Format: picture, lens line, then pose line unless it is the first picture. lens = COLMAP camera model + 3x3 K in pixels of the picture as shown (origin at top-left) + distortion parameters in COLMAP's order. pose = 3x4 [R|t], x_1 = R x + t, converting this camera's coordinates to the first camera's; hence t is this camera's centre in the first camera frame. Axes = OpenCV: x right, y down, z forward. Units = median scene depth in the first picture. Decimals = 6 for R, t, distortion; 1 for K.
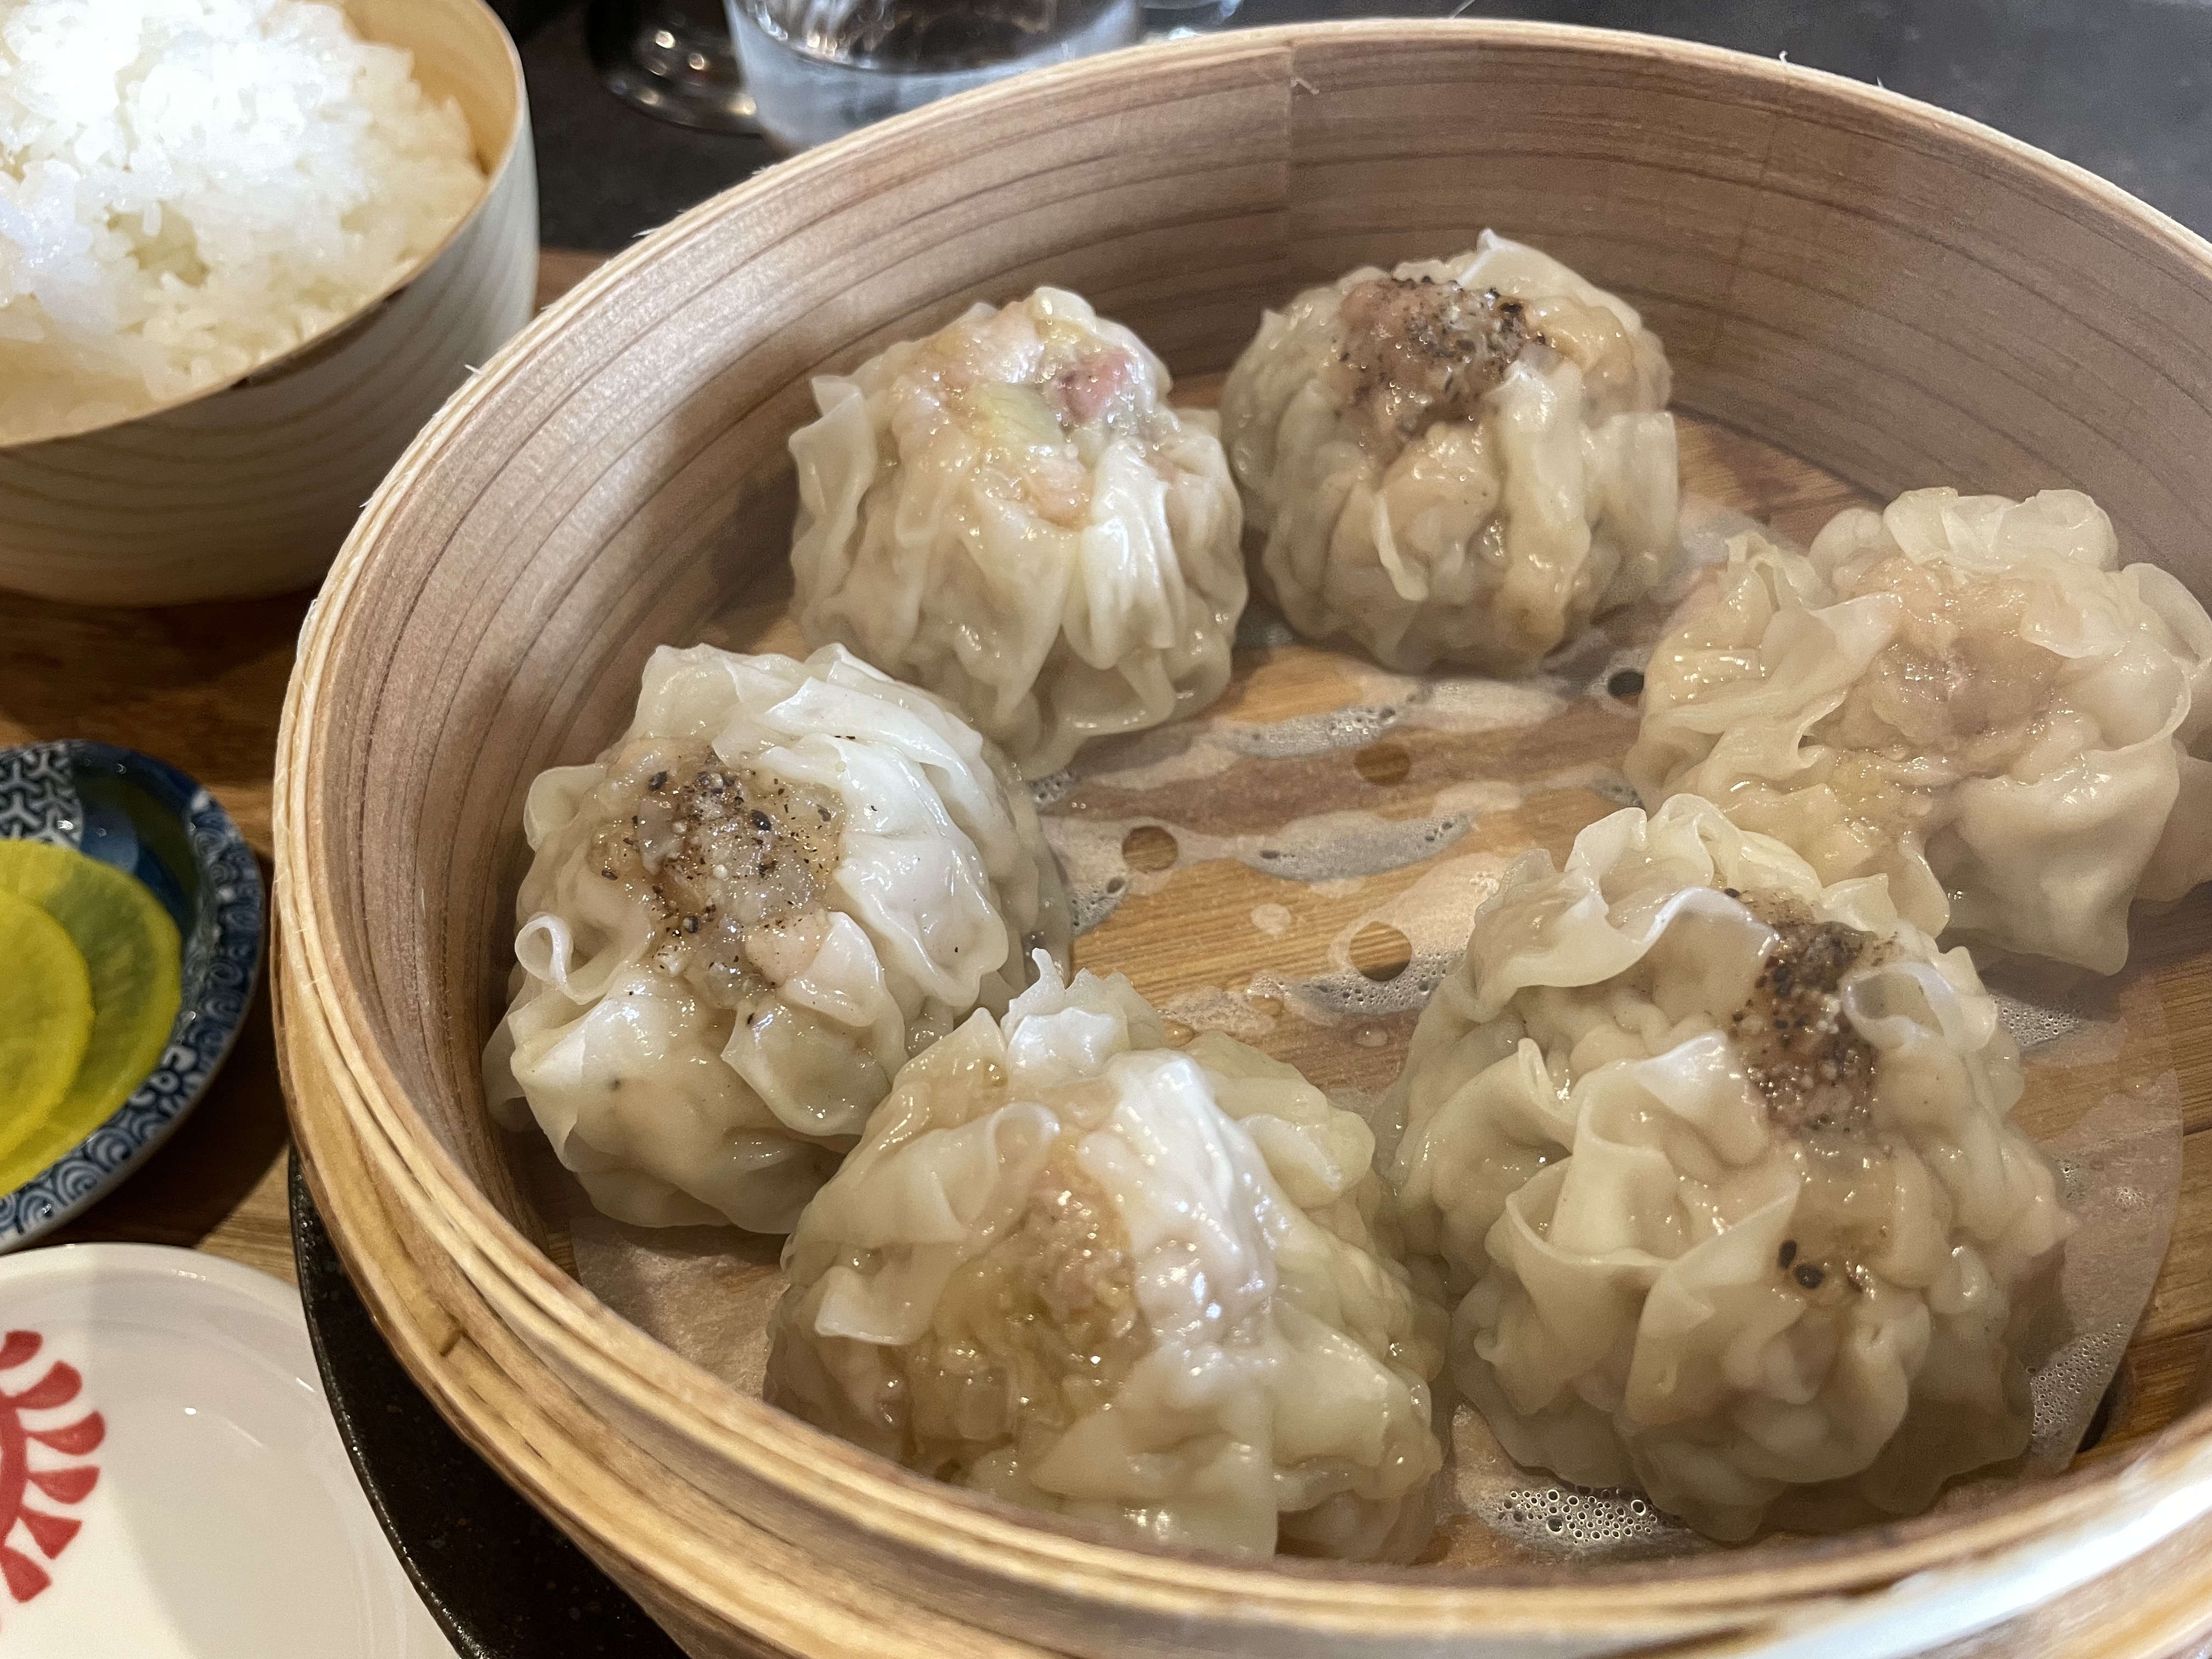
lens RADIAL K [[1713.3, 0, 1106.0], [0, 1713.3, 829.5], [0, 0, 1]] dist [0.073781, -0.132668]
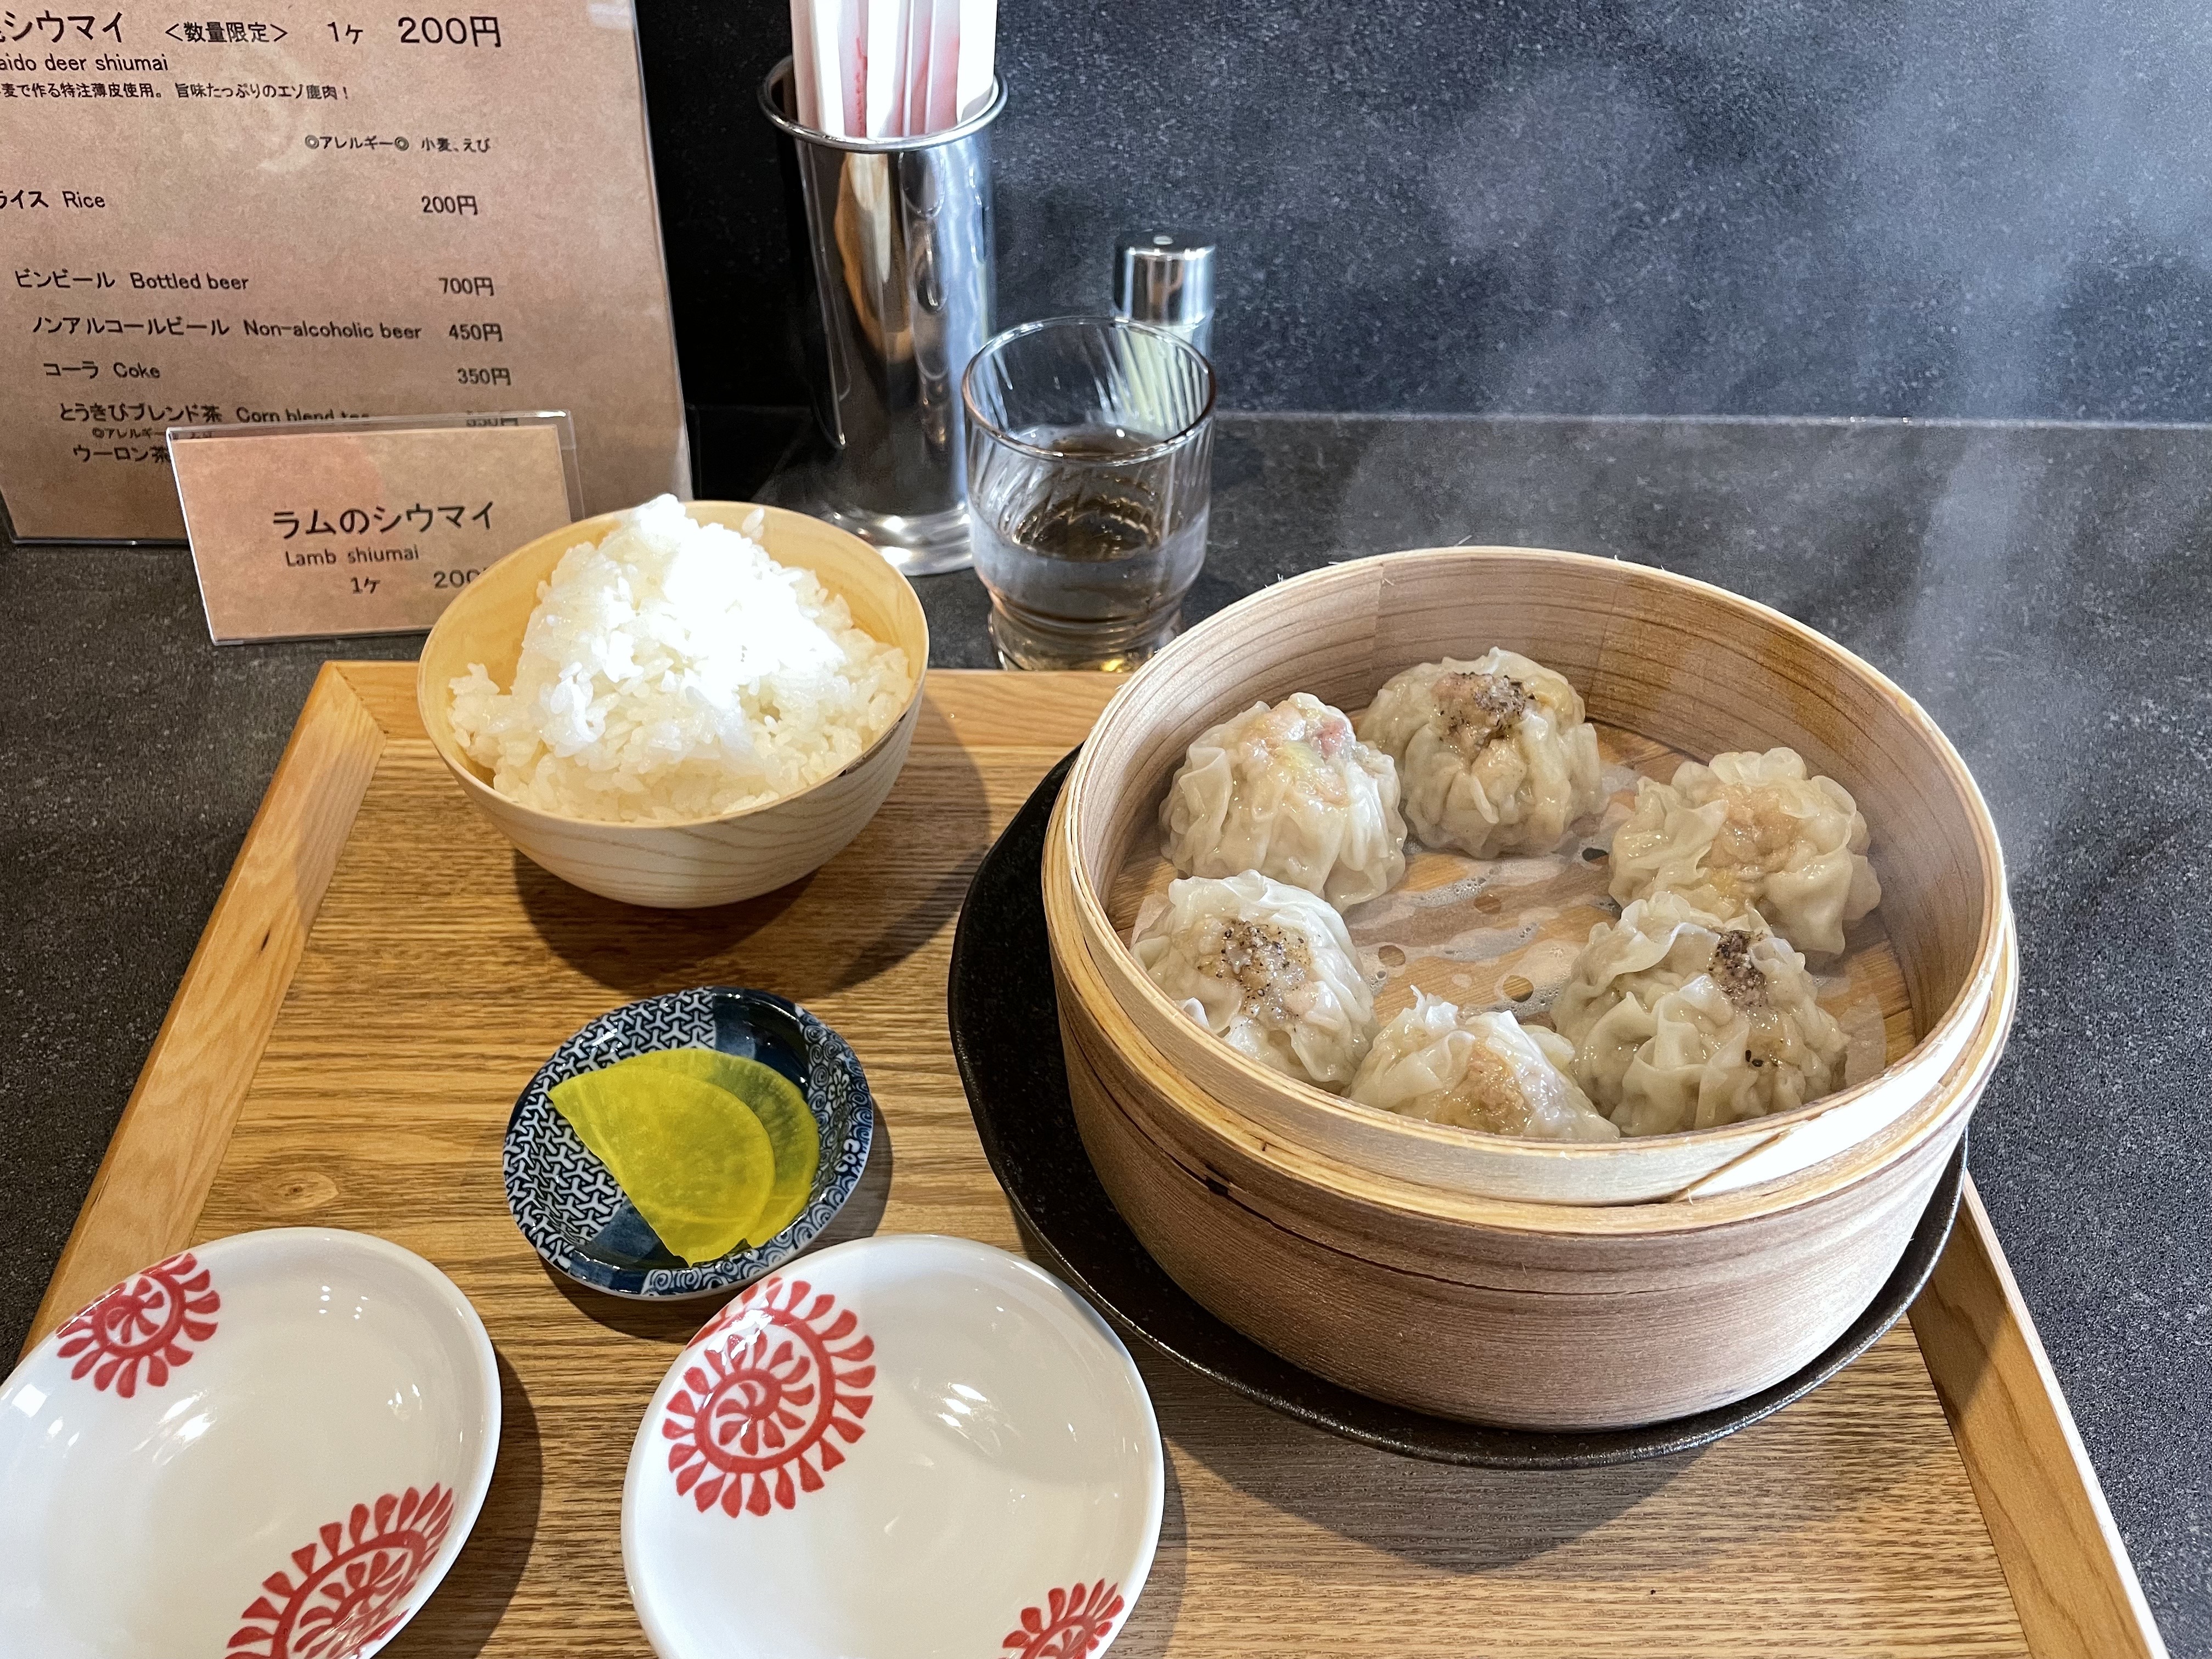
lens RADIAL K [[1694.6, 0, 1106.0], [0, 1694.6, 829.5], [0, 0, 1]] dist [0.137933, -0.276369]
pose [[0.981124, -0.099219, 0.165985, -0.629011], [0.122923, 0.982601, -0.139229, 0.103594], [-0.149282, 0.157004, 0.976250, -0.947789]]
